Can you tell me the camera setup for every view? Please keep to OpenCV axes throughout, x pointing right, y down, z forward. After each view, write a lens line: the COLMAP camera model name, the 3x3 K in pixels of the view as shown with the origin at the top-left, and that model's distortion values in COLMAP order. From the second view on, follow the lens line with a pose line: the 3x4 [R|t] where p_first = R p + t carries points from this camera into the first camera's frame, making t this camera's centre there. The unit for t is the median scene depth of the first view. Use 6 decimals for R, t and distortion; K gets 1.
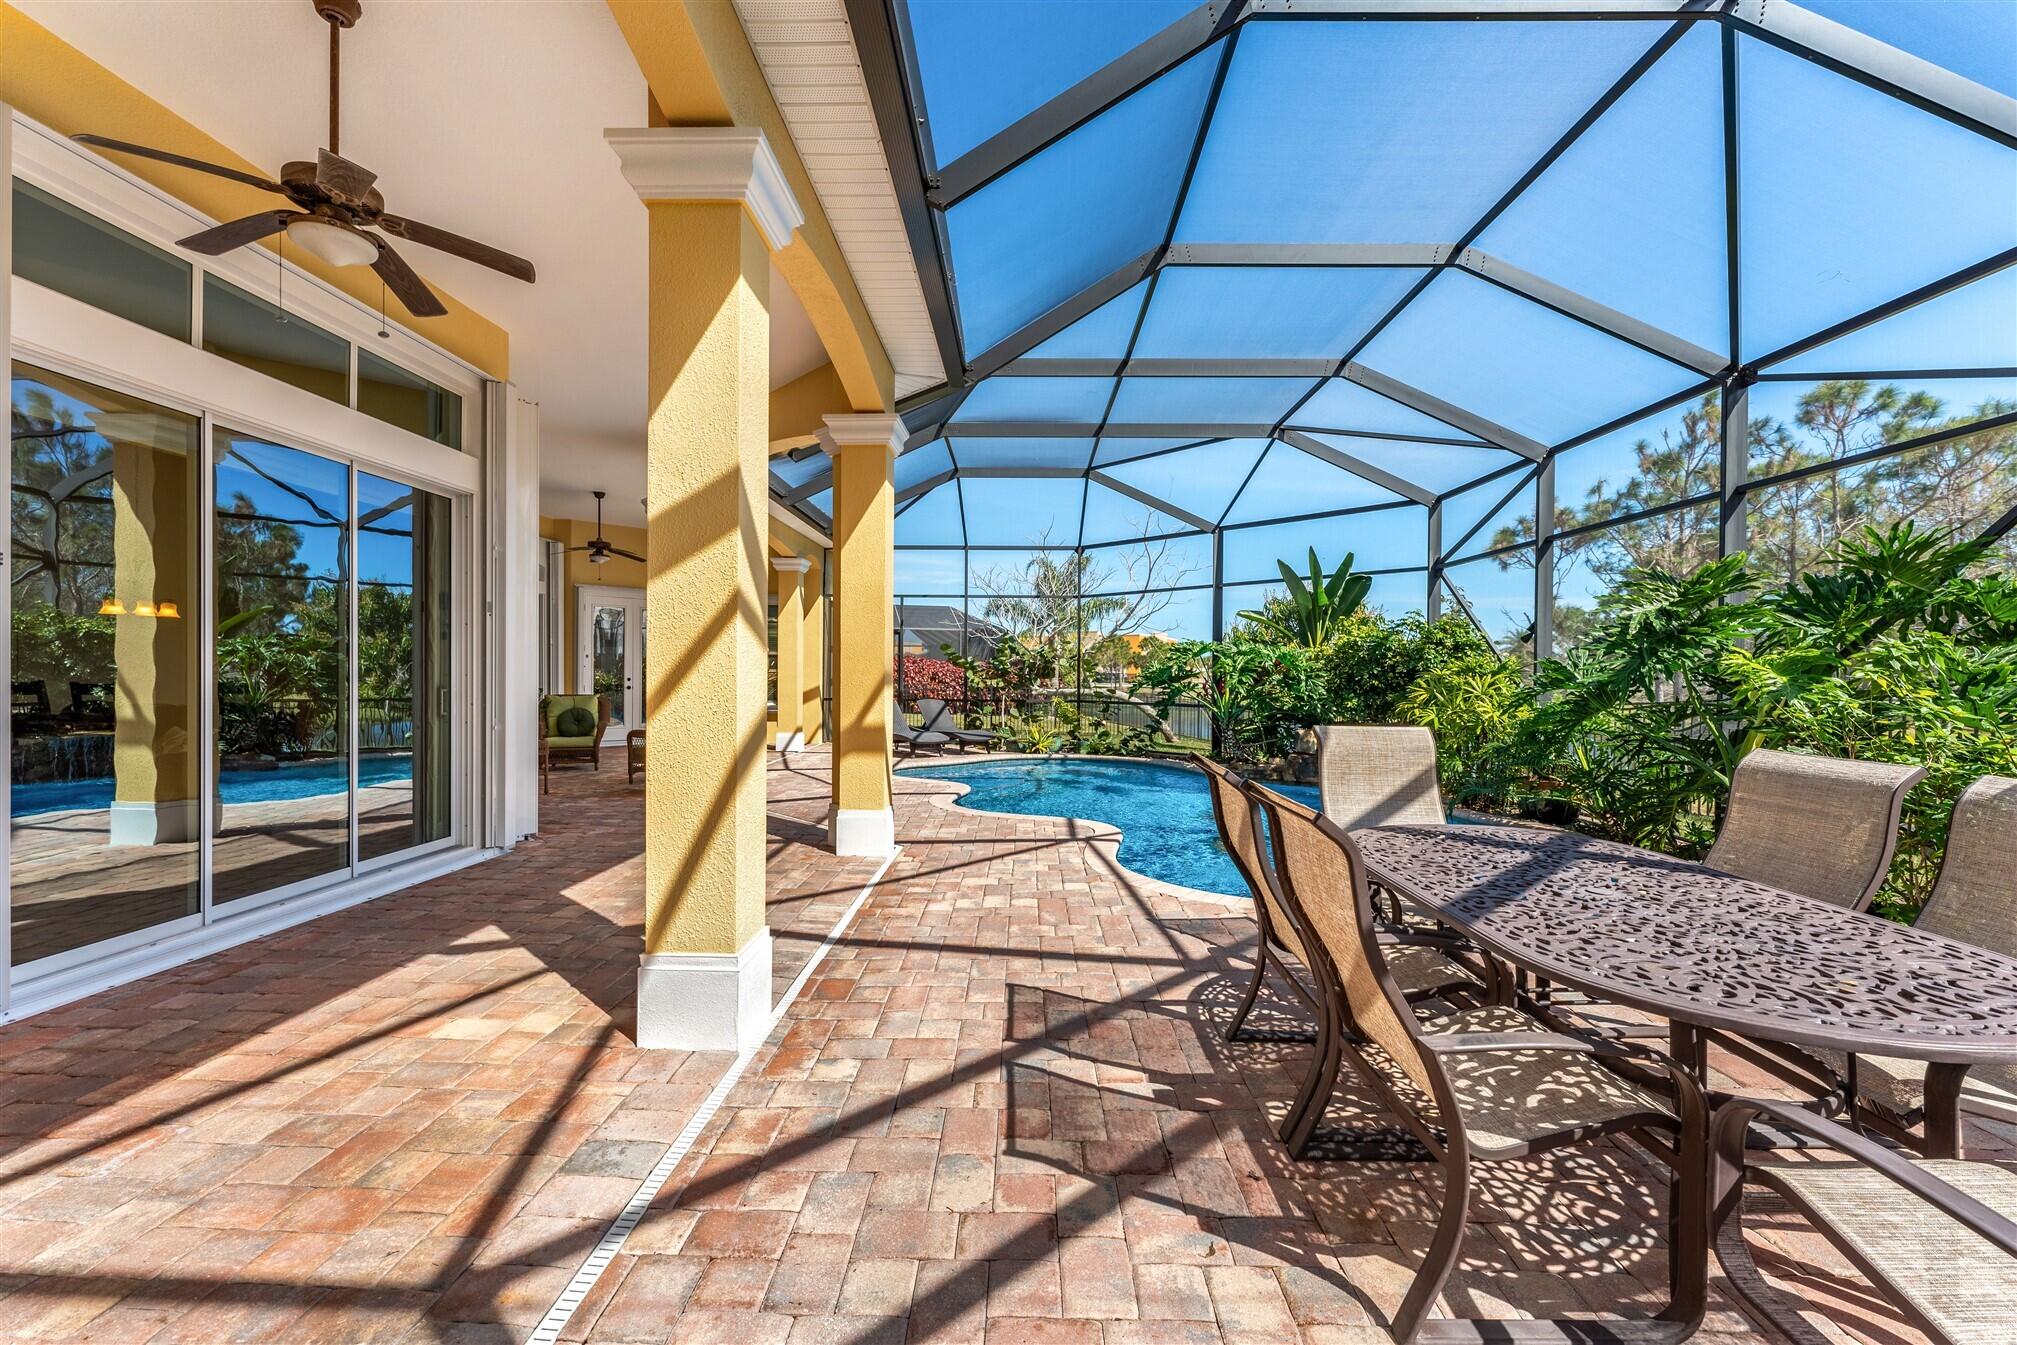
lens RADIAL K [[814.1, 0, 1008.5], [0, 814.1, 672.5], [0, 0, 1]] dist [-0.000800, 0.000055]
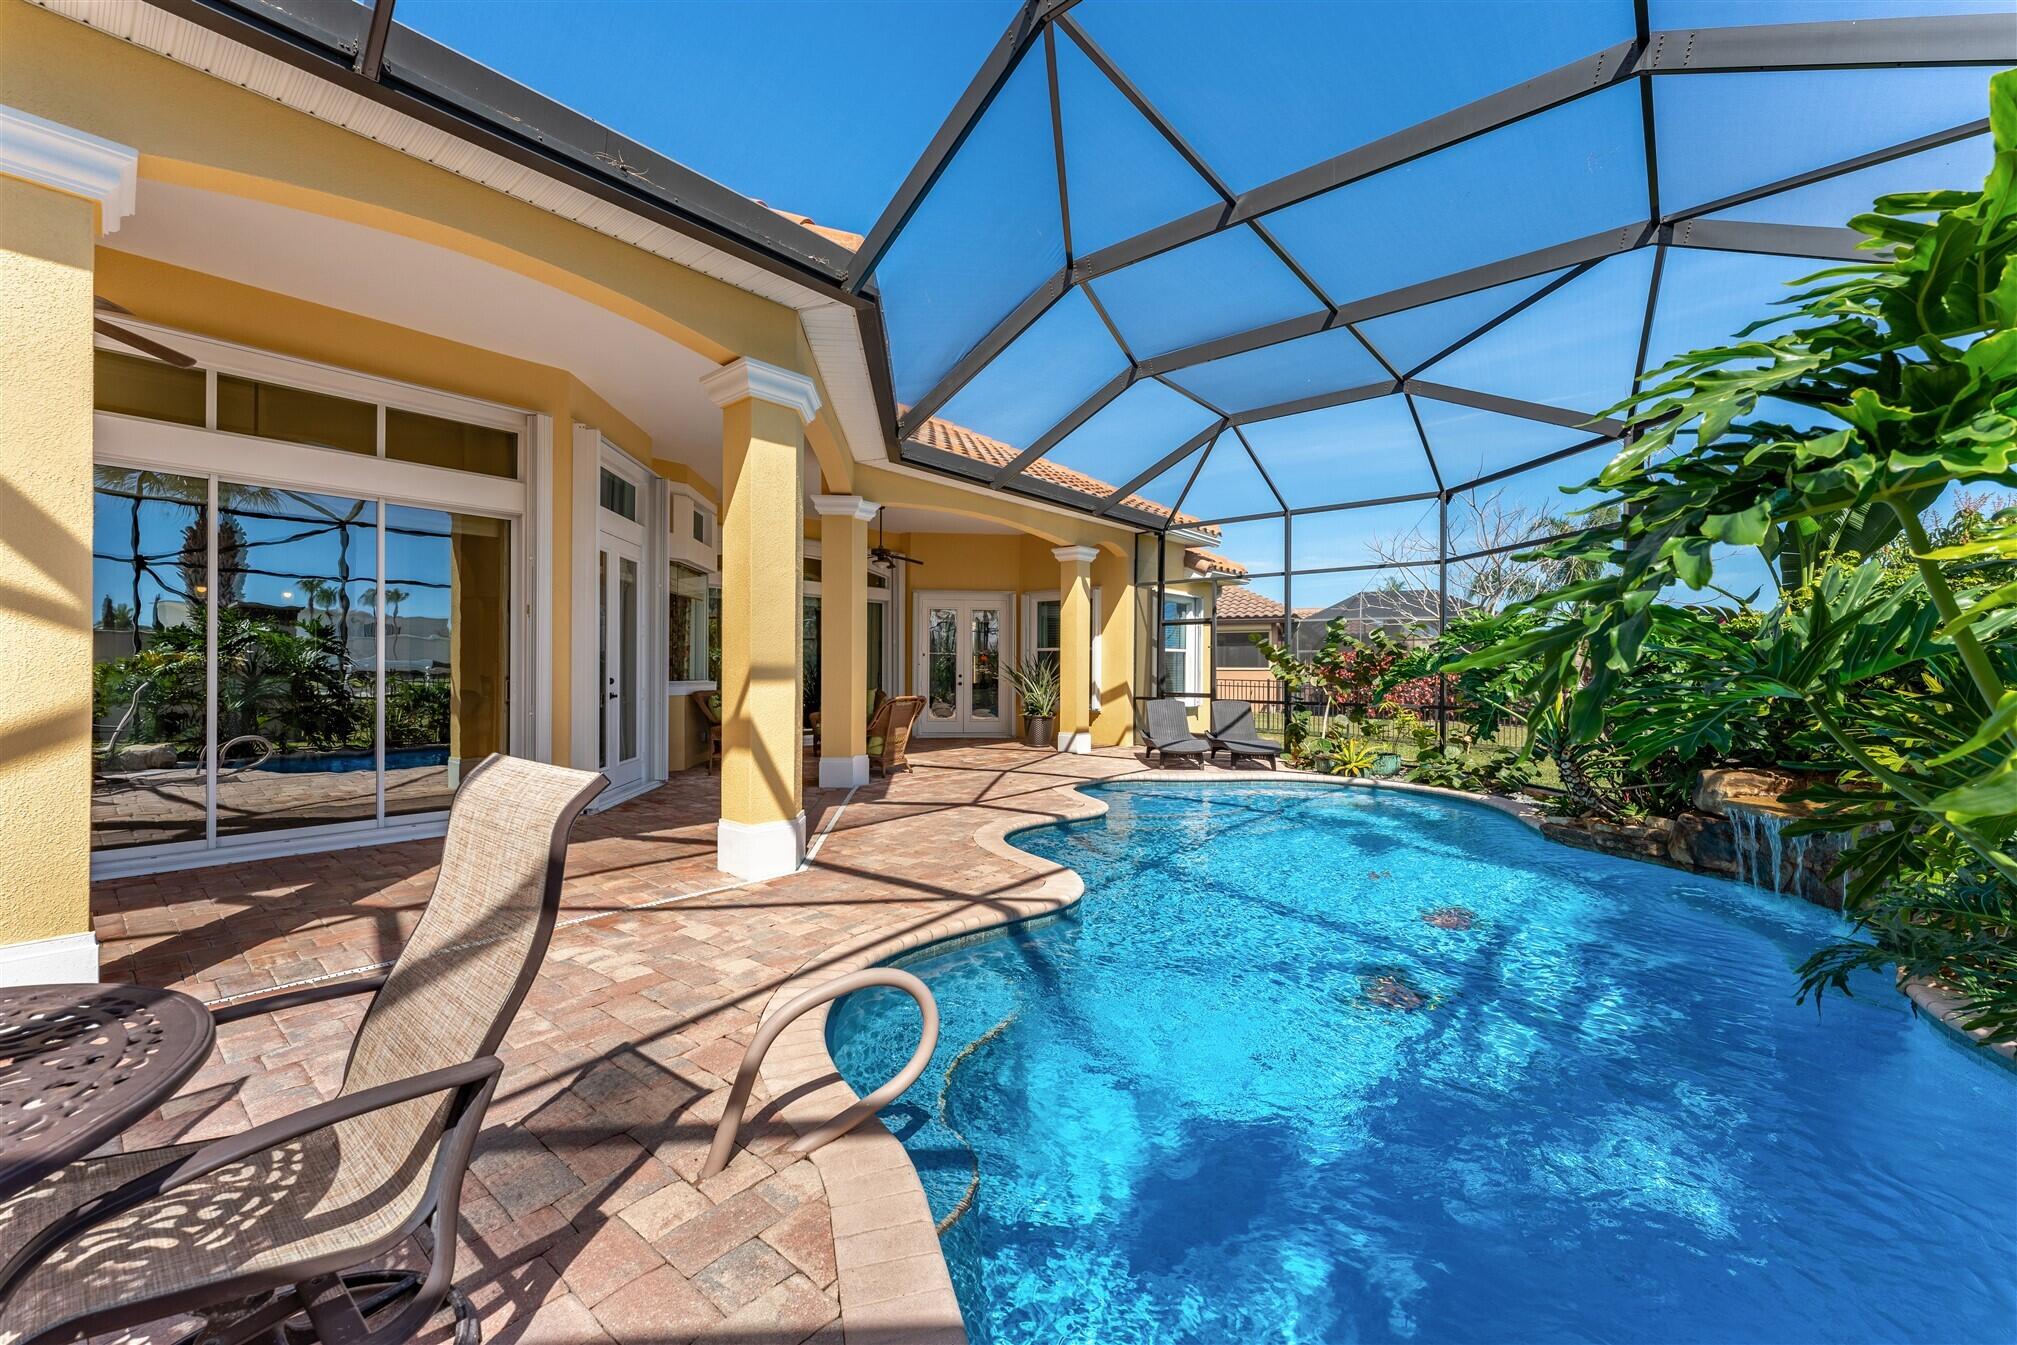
lens RADIAL K [[808.9, 0, 1013.3], [0, 808.9, 666.2], [0, 0, 1]] dist [0.009262, 0.000068]
pose [[0.778726, -0.006519, -0.627330, 0.338510], [0.001522, 0.999963, -0.008502, 0.006196], [0.627362, 0.005666, 0.778707, 0.291928]]
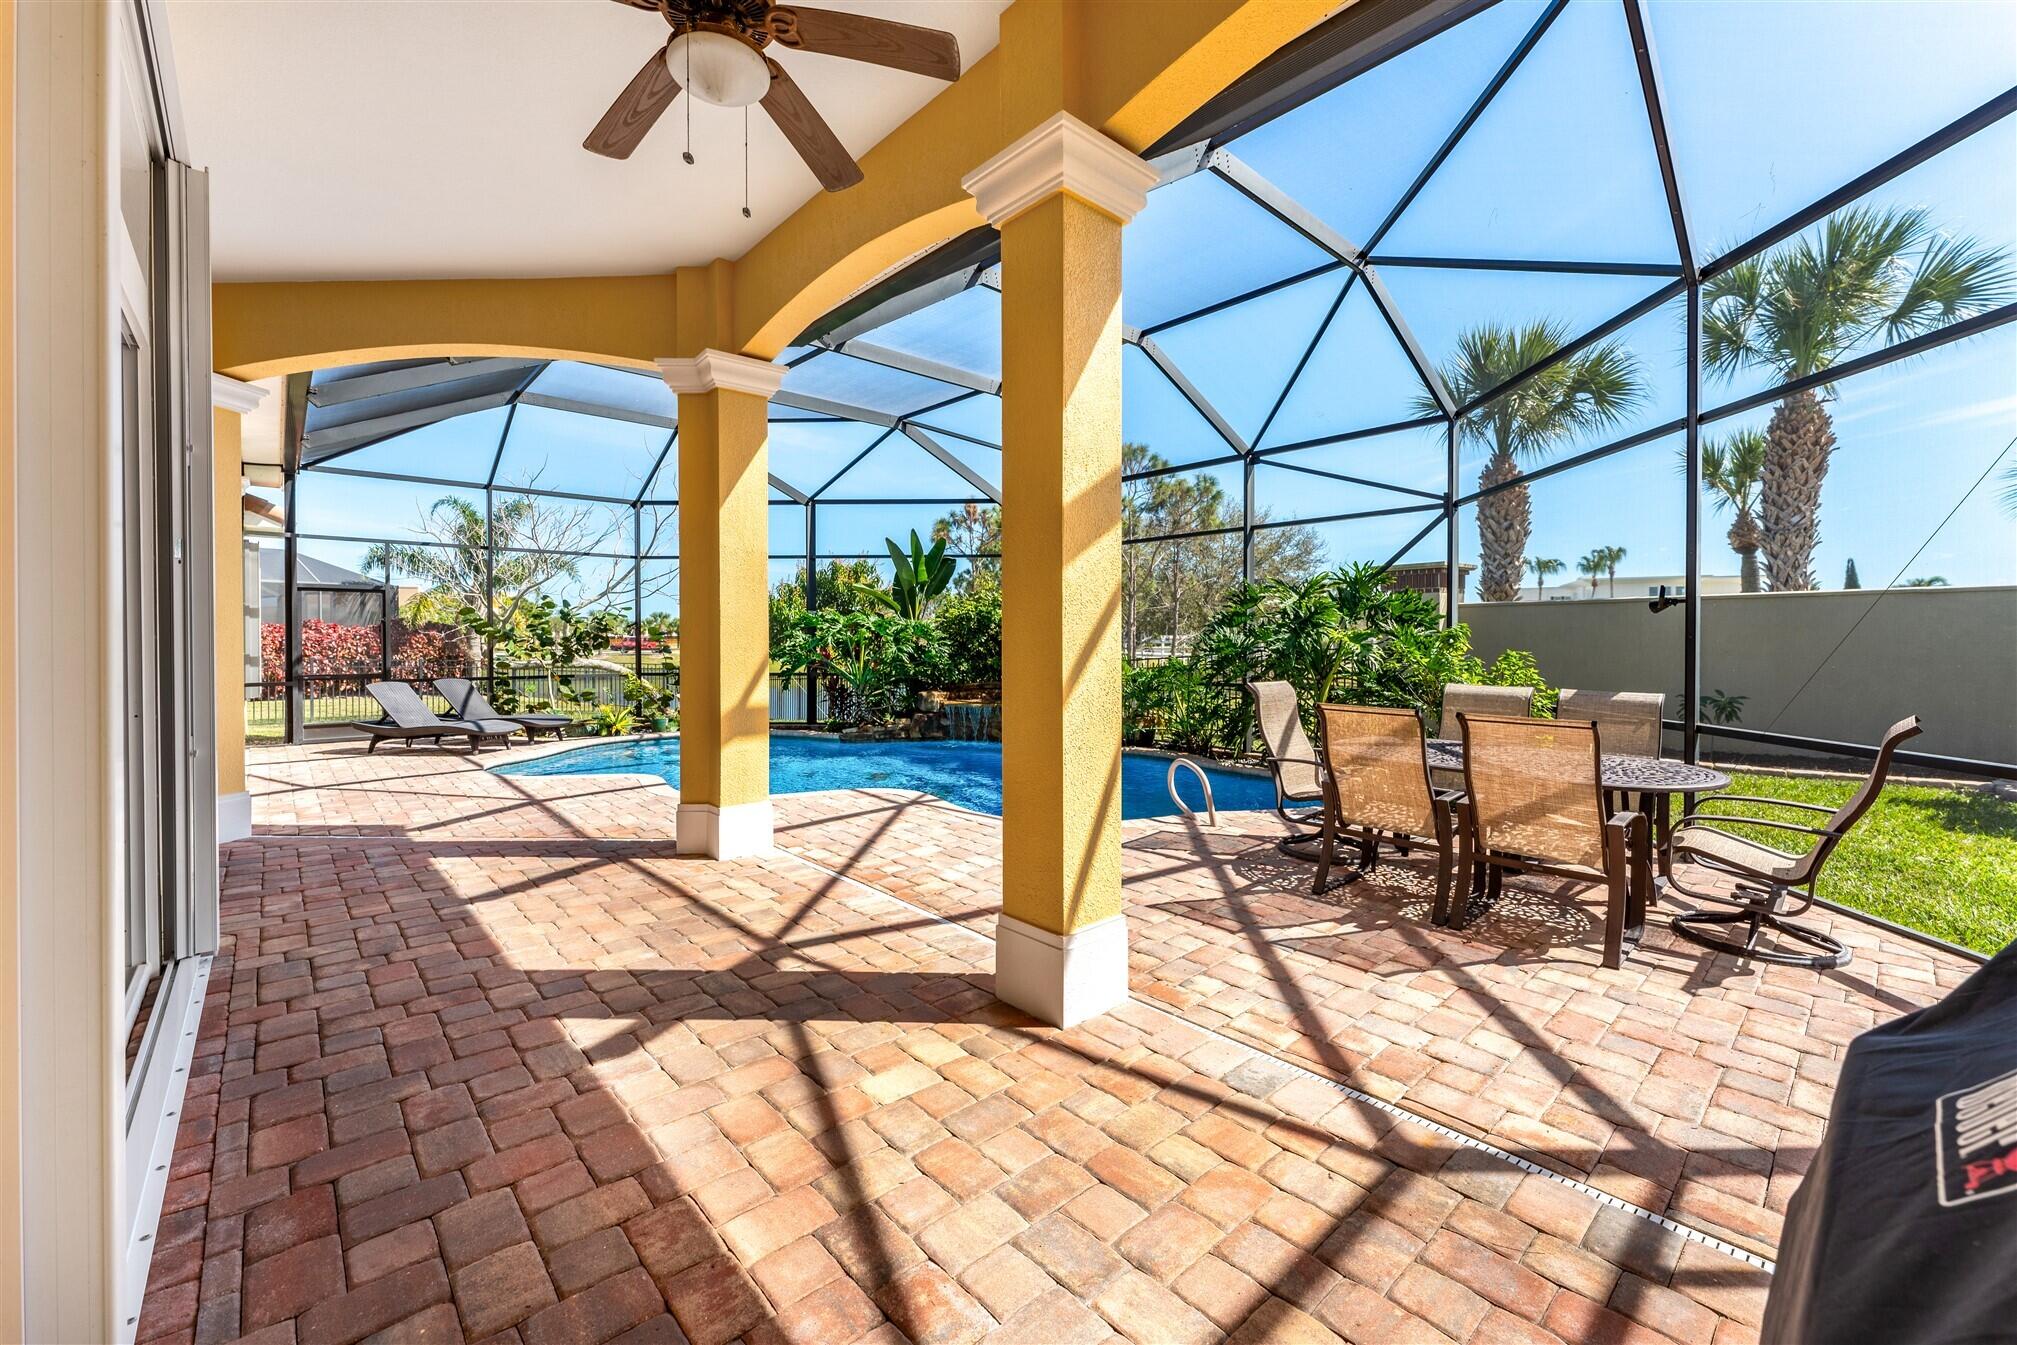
lens RADIAL K [[819.7, 0, 1016.2], [0, 819.7, 645.0], [0, 0, 1]] dist [-0.000857, -0.000007]
pose [[0.722265, -0.014288, 0.691469, -0.334577], [0.007182, 0.999888, 0.013159, -0.008401], [-0.691579, -0.004539, 0.722287, 0.086474]]
